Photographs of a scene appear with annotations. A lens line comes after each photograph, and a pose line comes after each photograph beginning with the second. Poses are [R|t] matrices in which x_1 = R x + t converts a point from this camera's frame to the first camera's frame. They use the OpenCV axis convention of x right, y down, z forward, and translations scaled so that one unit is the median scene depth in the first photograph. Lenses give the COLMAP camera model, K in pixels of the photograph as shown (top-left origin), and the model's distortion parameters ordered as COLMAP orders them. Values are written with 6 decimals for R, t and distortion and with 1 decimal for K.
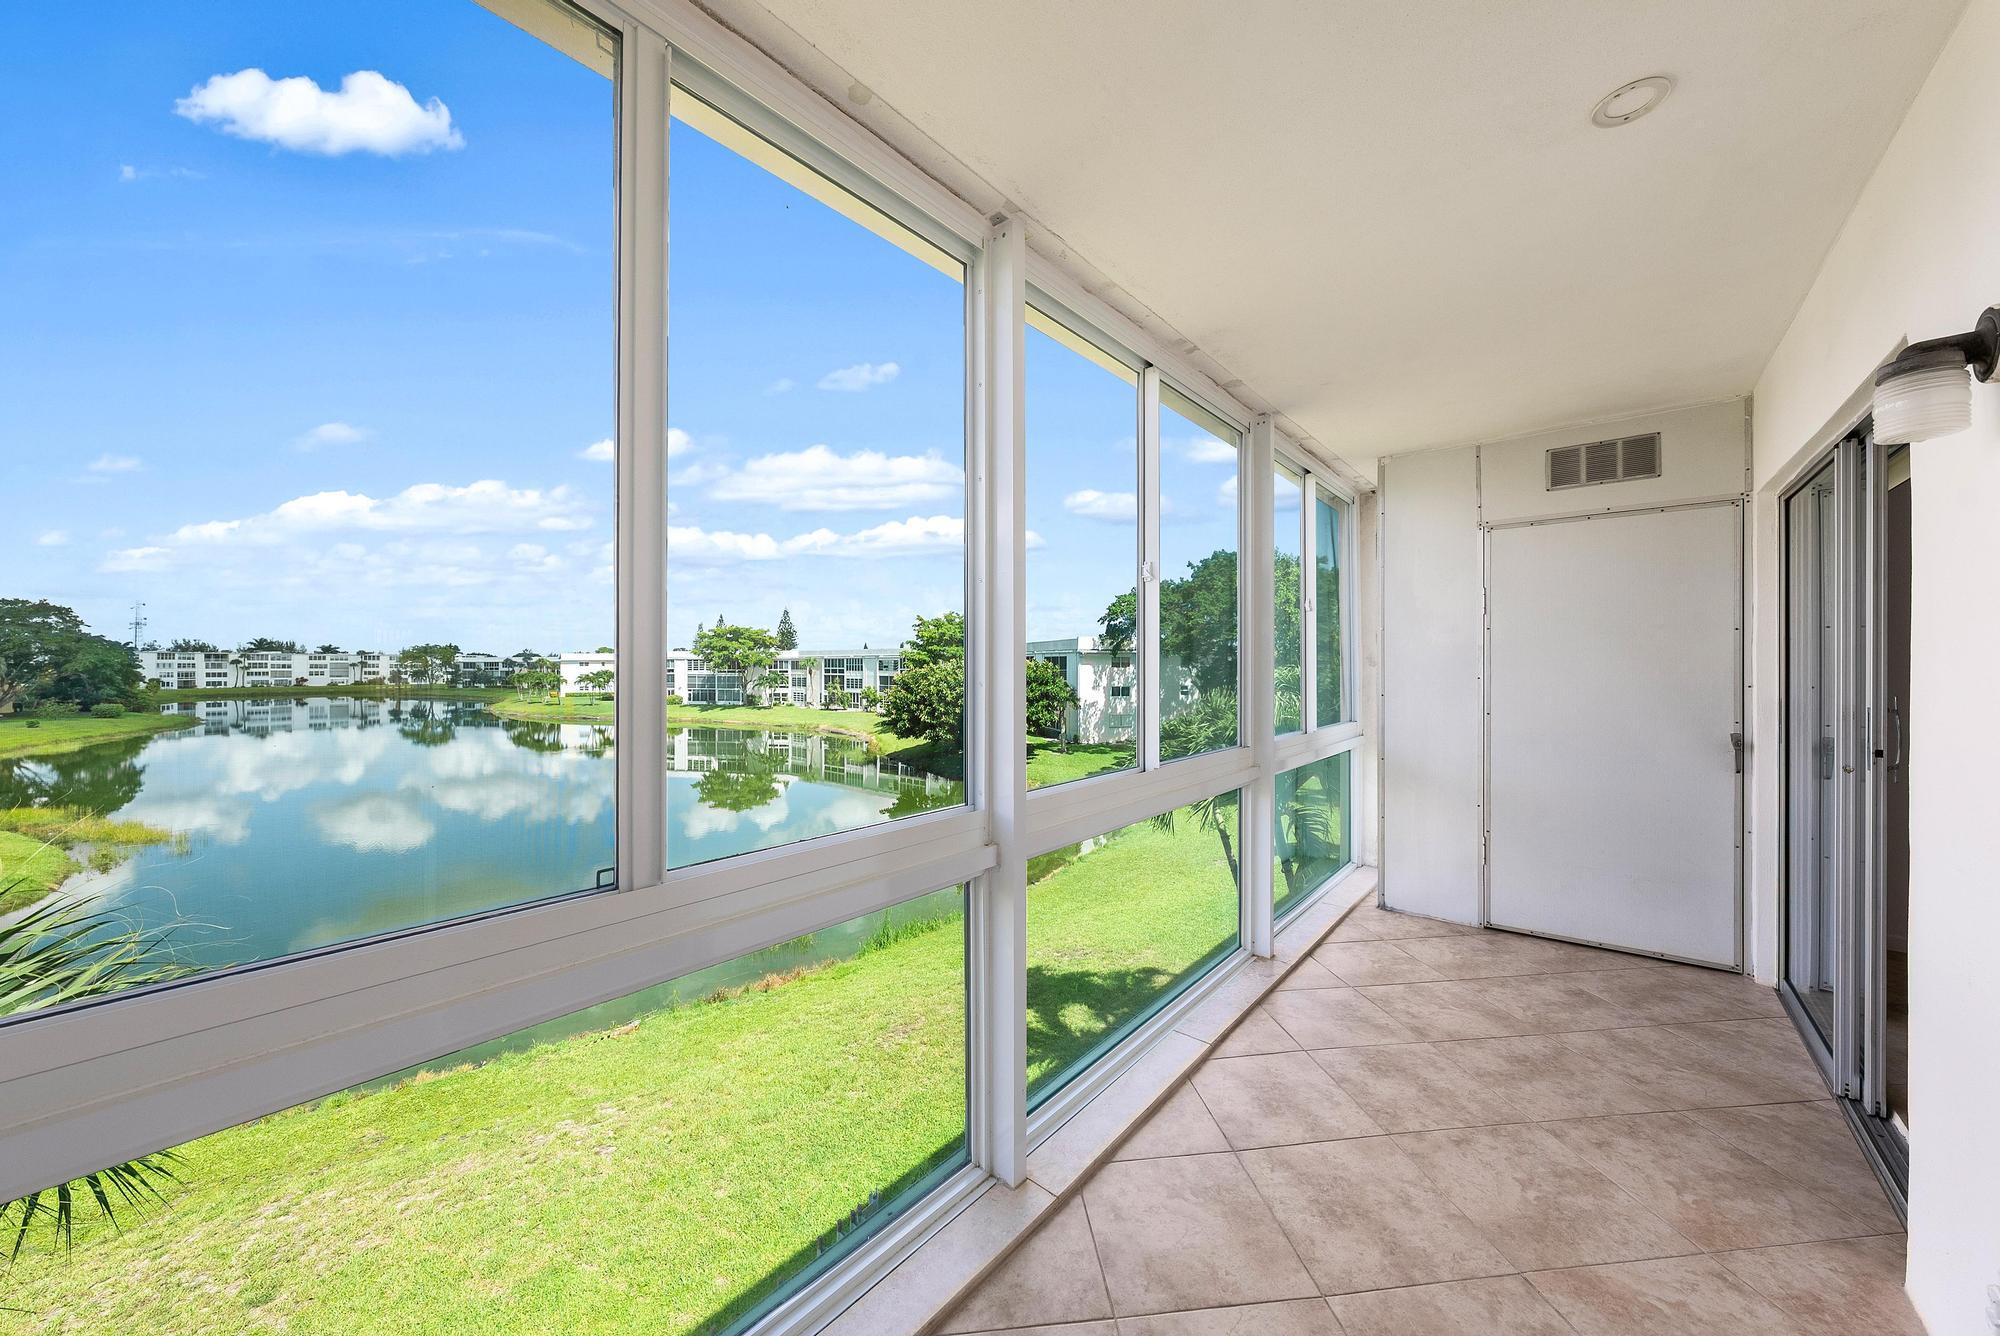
lens RADIAL K [[698.4, 0, 1019.1], [0, 698.4, 668.6], [0, 0, 1]] dist [-0.005285, 0.000342]
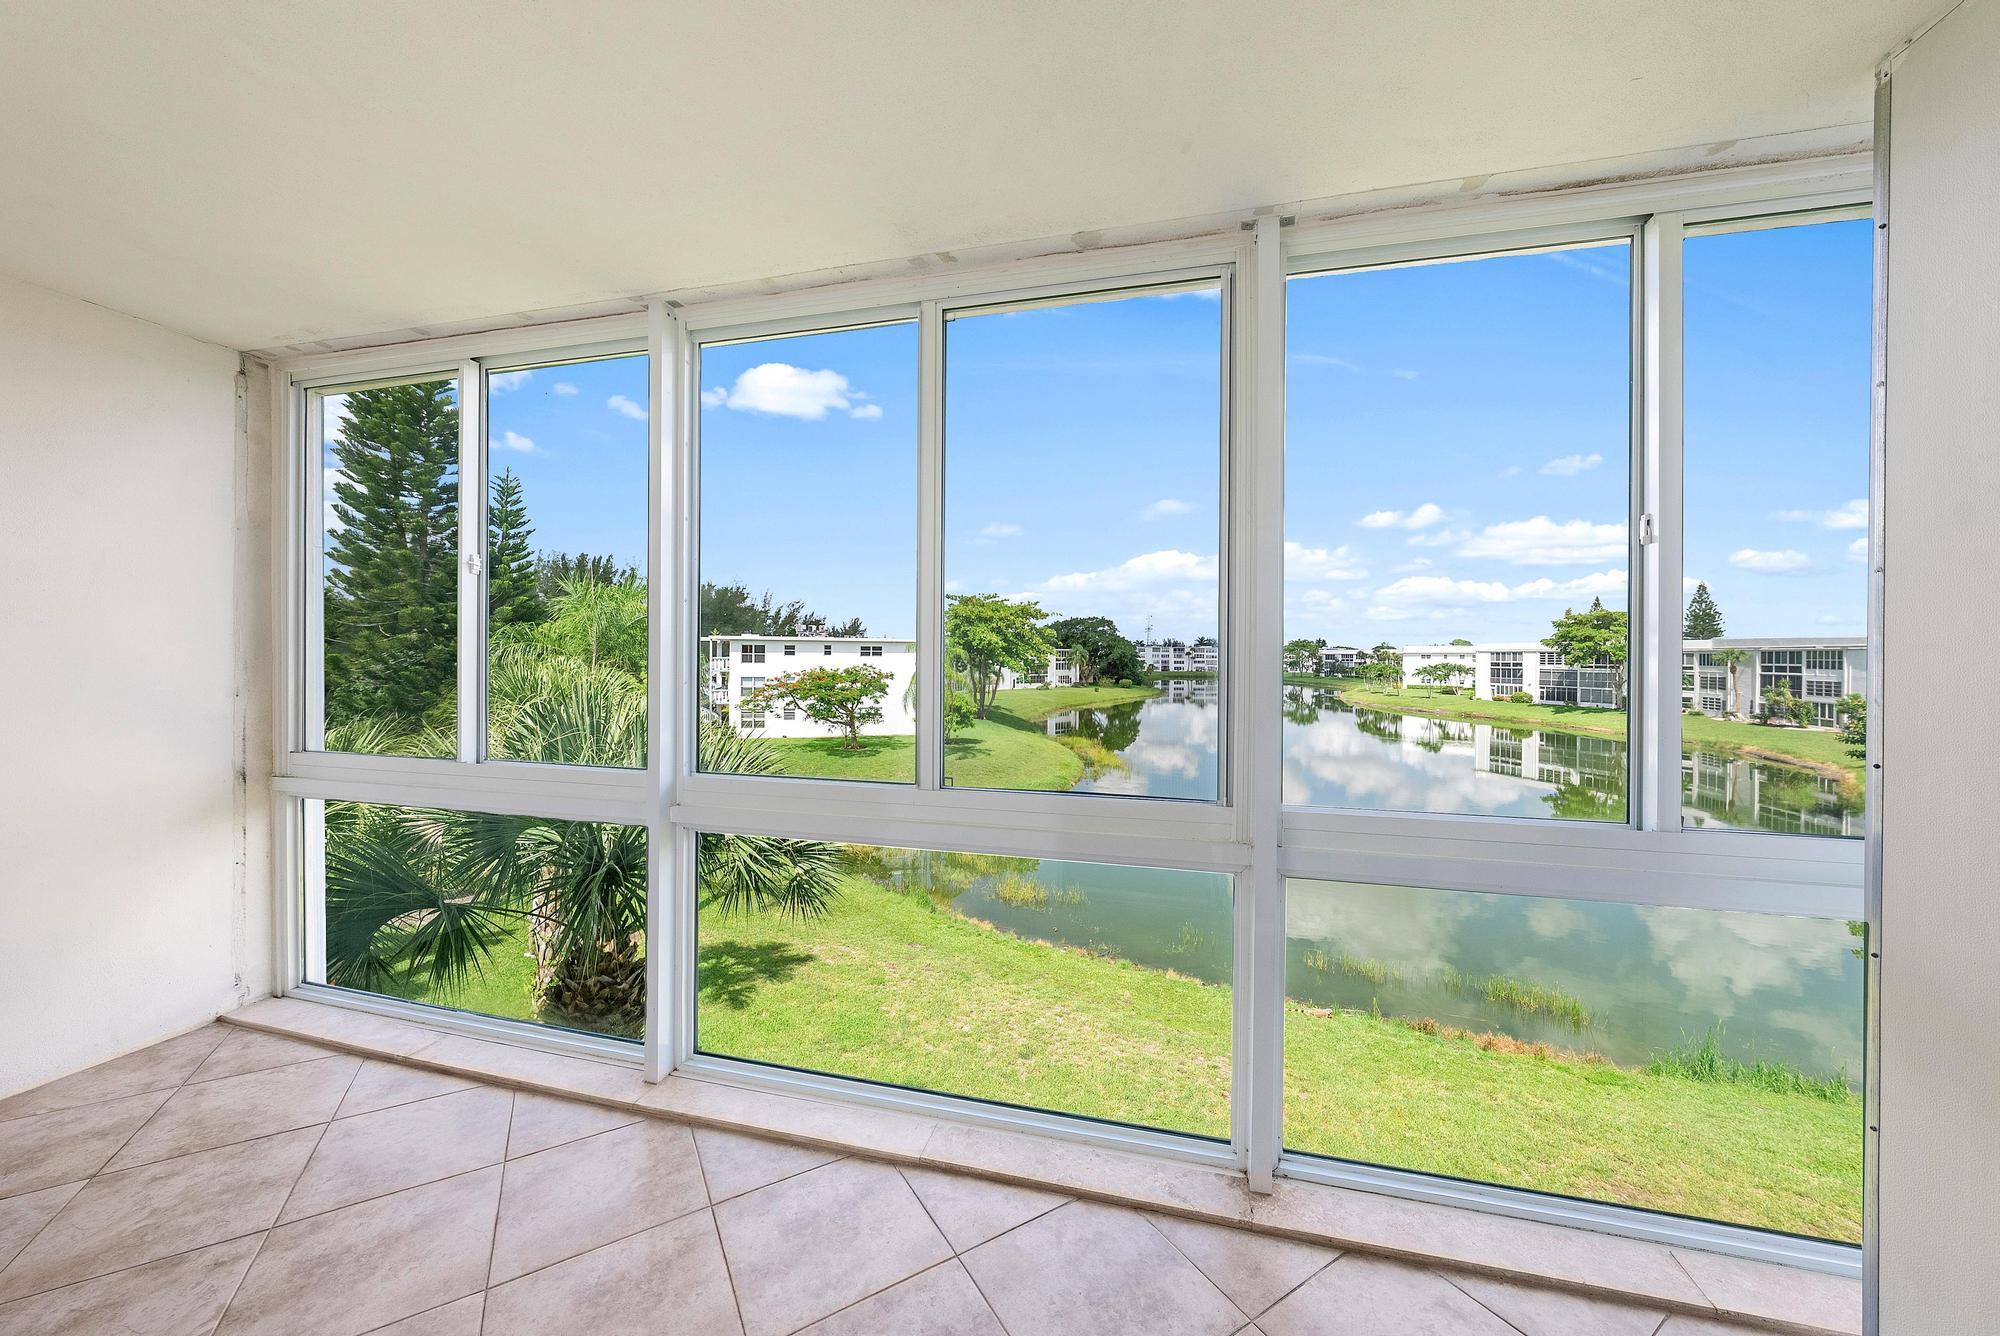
lens RADIAL K [[698.4, 0, 986.1], [0, 698.4, 658.4], [0, 0, 1]] dist [-0.005285, 0.000342]
pose [[0.428452, 0.008298, -0.903526, 0.167241], [-0.011819, 0.999924, 0.003578, -0.002740], [0.903487, 0.009146, 0.428518, 0.123492]]
